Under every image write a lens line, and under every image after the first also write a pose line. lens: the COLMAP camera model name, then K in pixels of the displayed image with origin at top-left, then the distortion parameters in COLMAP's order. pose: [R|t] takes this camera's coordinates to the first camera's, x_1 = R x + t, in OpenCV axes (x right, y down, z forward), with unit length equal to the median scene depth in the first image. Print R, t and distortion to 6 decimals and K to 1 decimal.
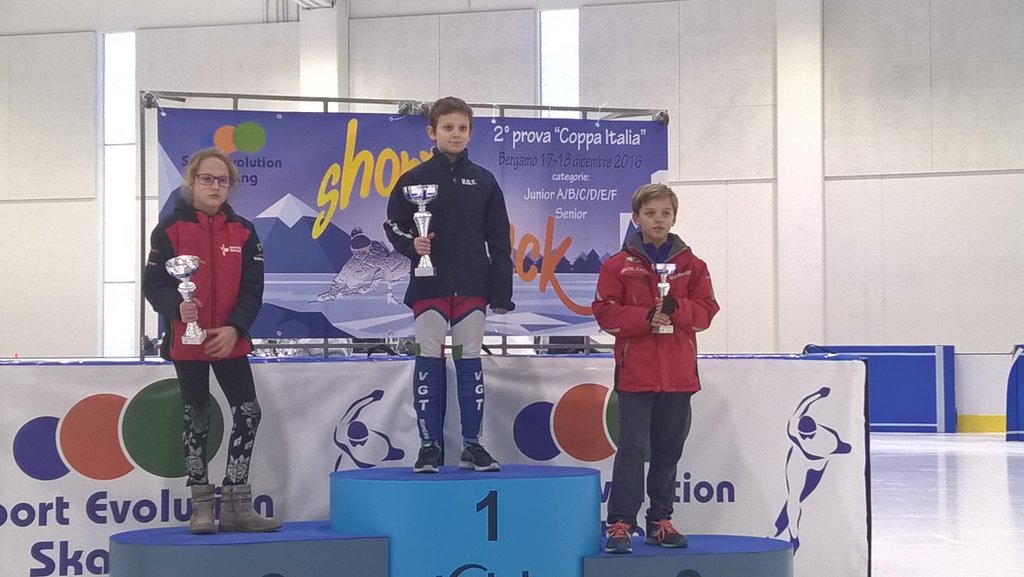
lens RADIAL K [[1663.0, 0, 509.9], [0, 1663.0, 289.0], [0, 0, 1]] dist [0.113048, 0.000000]
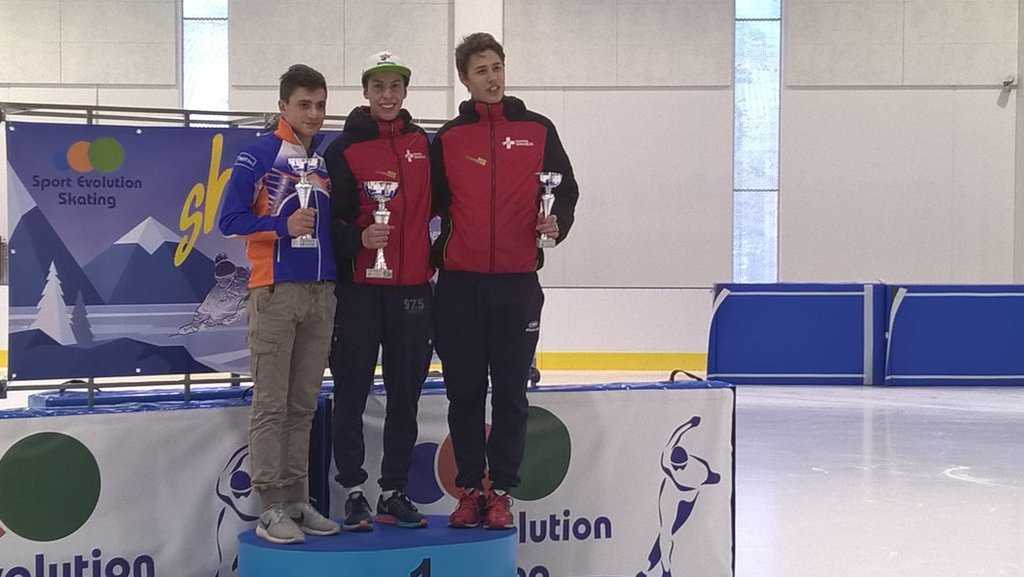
lens RADIAL K [[1912.6, 0, 514.1], [0, 1912.6, 279.1], [0, 0, 1]] dist [0.094493, 0.000000]
pose [[0.972125, 0.003799, 0.234434, -0.183595], [-0.017913, 0.998150, 0.058106, -0.087353], [-0.233780, -0.060686, 0.970394, -0.065923]]
